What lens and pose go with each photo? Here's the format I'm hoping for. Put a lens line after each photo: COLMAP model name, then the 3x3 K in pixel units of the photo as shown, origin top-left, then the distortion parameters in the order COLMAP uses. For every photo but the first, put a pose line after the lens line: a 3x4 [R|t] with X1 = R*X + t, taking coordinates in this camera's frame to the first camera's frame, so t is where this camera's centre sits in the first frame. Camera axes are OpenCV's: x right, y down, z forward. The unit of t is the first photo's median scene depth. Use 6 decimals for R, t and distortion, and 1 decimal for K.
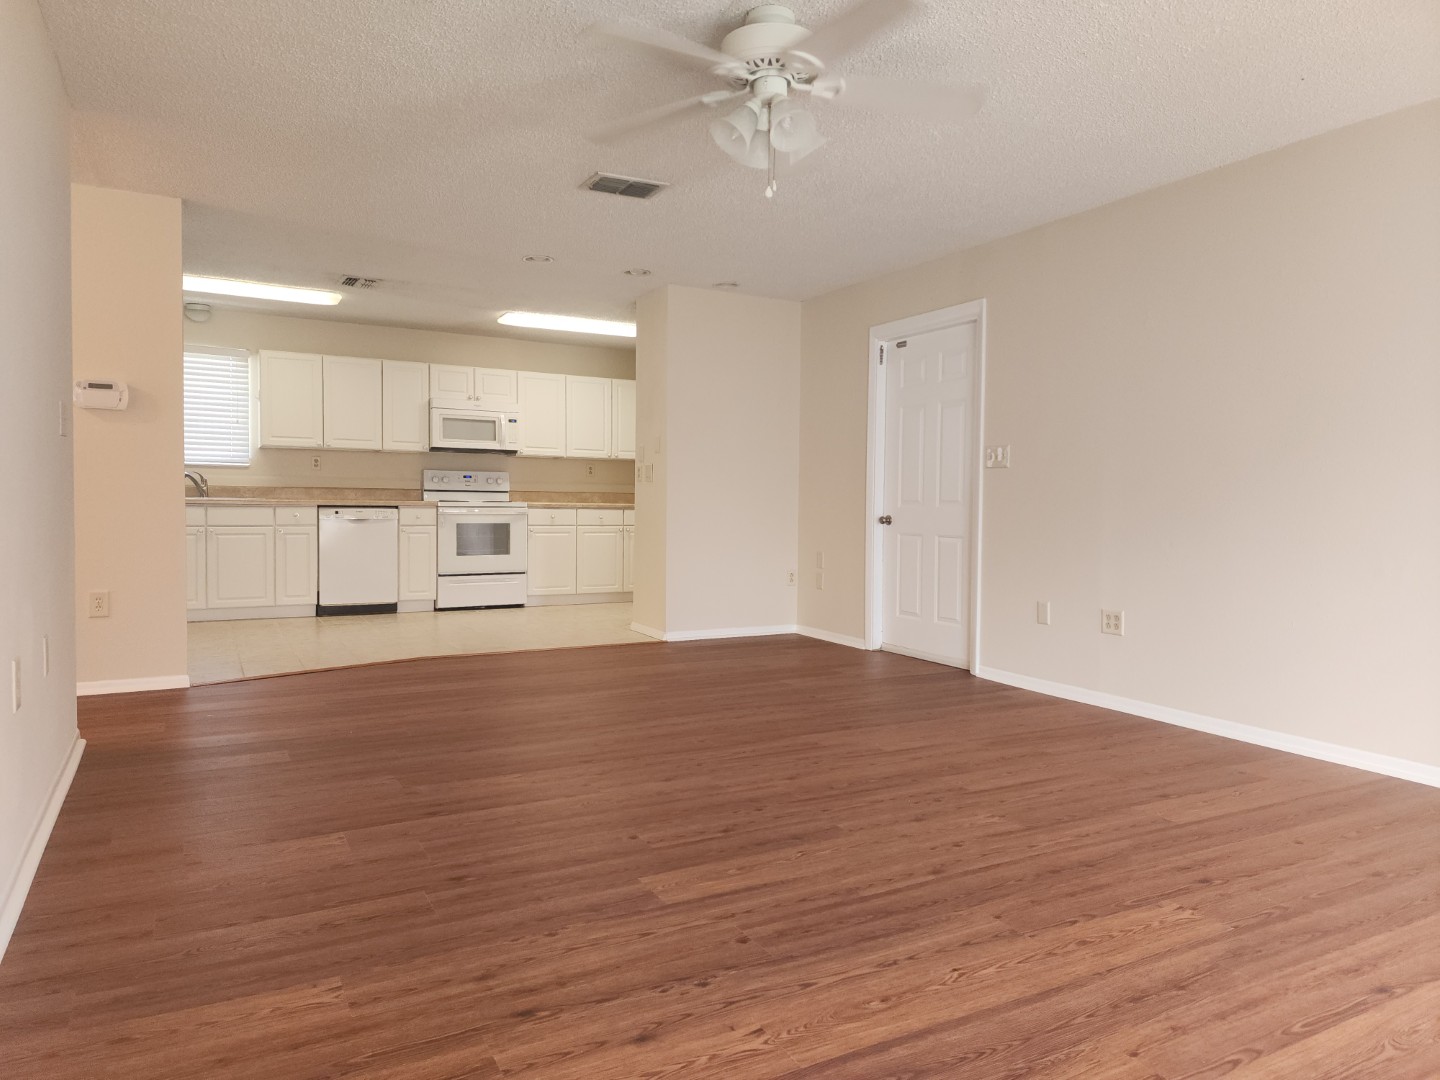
lens RADIAL K [[958.3, 0, 718.0], [0, 958.3, 535.3], [0, 0, 1]] dist [0.080385, -0.070614]
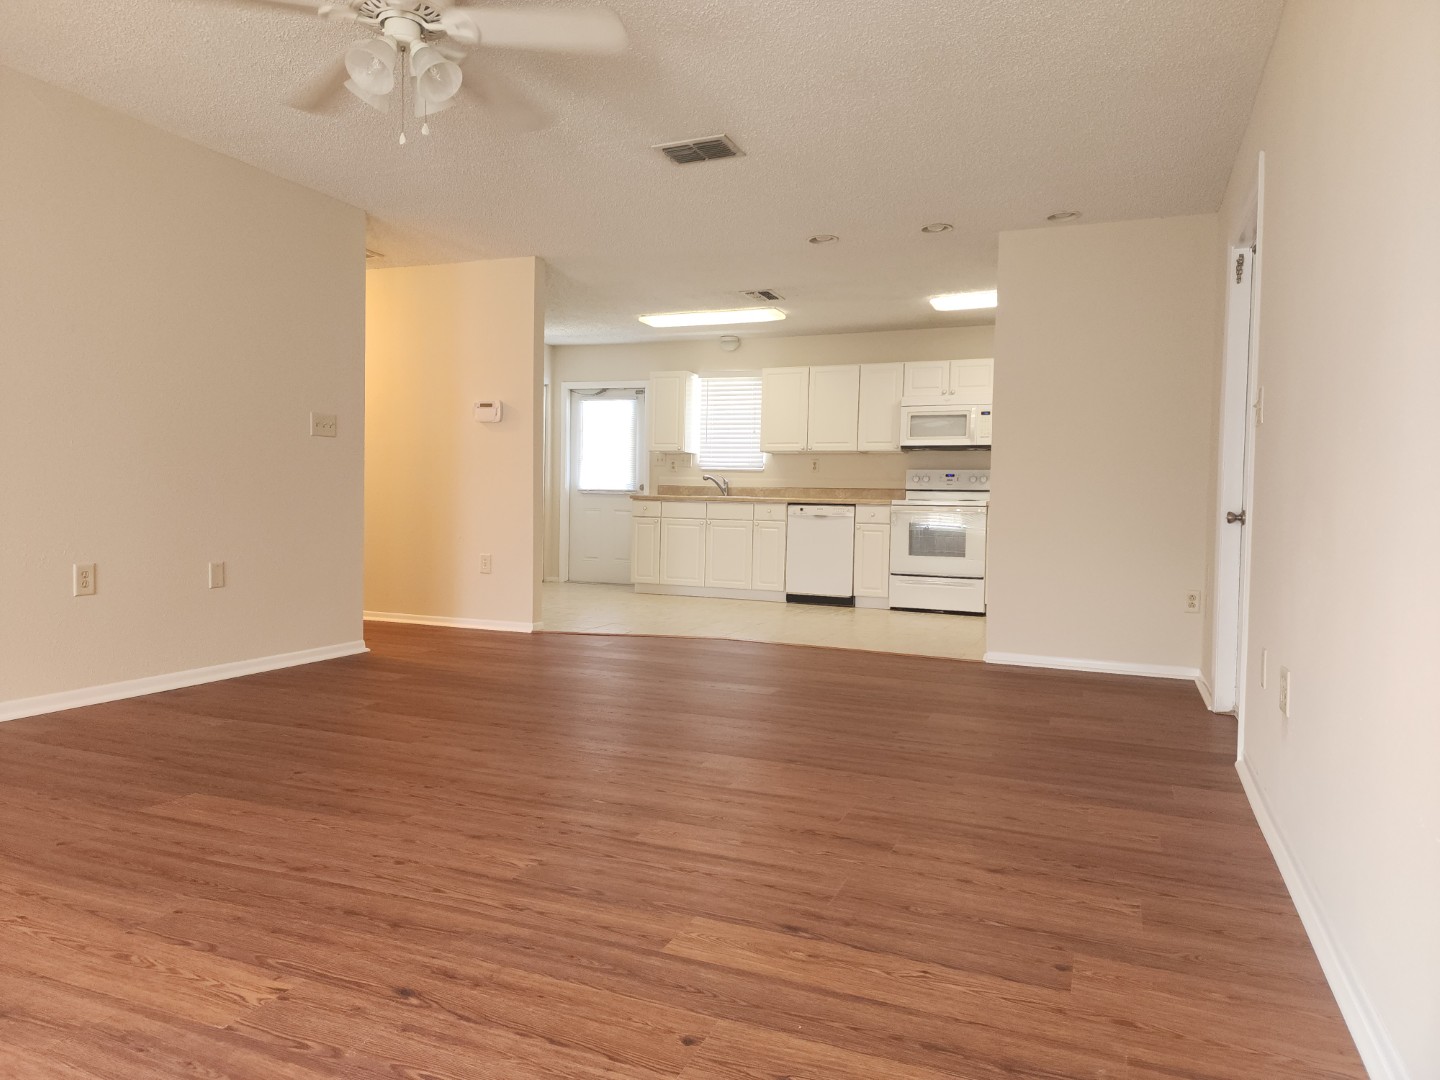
lens RADIAL K [[958.3, 0, 718.0], [0, 958.3, 535.3], [0, 0, 1]] dist [0.080385, -0.070614]
pose [[0.626976, 0.026444, -0.778590, 0.401939], [-0.042120, 0.999113, 0.000016, 0.010030], [0.777899, 0.032784, 0.627533, 0.256456]]
